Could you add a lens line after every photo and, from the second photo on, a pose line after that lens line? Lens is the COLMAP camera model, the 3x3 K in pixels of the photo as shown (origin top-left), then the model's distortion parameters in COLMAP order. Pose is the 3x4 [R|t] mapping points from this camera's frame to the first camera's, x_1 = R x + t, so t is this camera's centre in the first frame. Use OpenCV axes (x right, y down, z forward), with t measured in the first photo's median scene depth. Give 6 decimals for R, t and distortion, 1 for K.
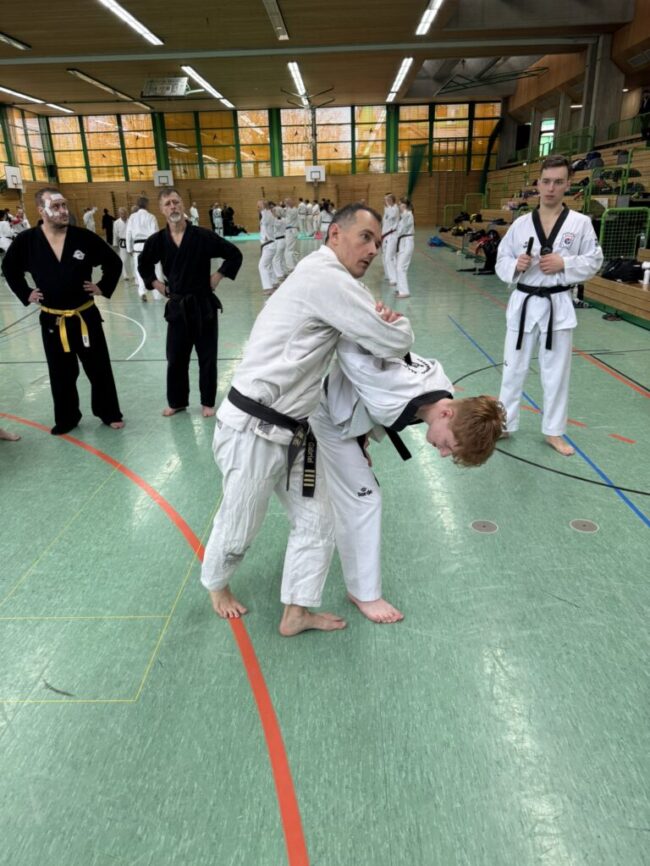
lens RADIAL K [[616.5, 0, 325.8], [0, 616.5, 433.1], [0, 0, 1]] dist [0.004860, -0.004294]
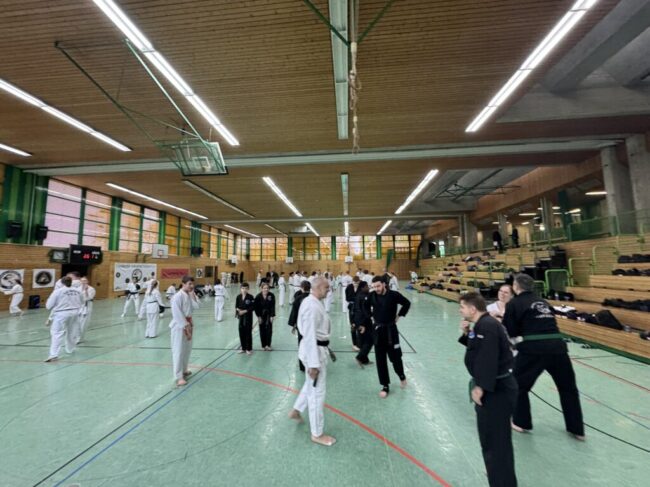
lens RADIAL K [[256.6, 0, 323.5], [0, 256.6, 242.9], [0, 0, 1]] dist [0.001133, 0.000047]
pose [[0.997966, 0.011089, -0.062769, -0.058115], [-0.037502, 0.898420, -0.437532, -0.014467], [0.051542, 0.438996, 0.897009, 0.017259]]
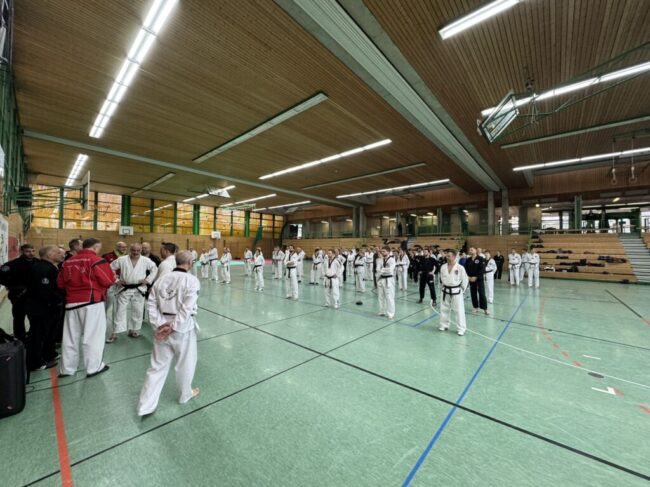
lens RADIAL K [[256.6, 0, 327.7], [0, 256.6, 243.4], [0, 0, 1]] dist [0.001133, 0.000047]
pose [[0.639739, 0.050077, 0.766959, -0.463751], [0.236580, 0.936597, -0.258490, -0.071616], [-0.731276, 0.346813, 0.587330, 0.207404]]
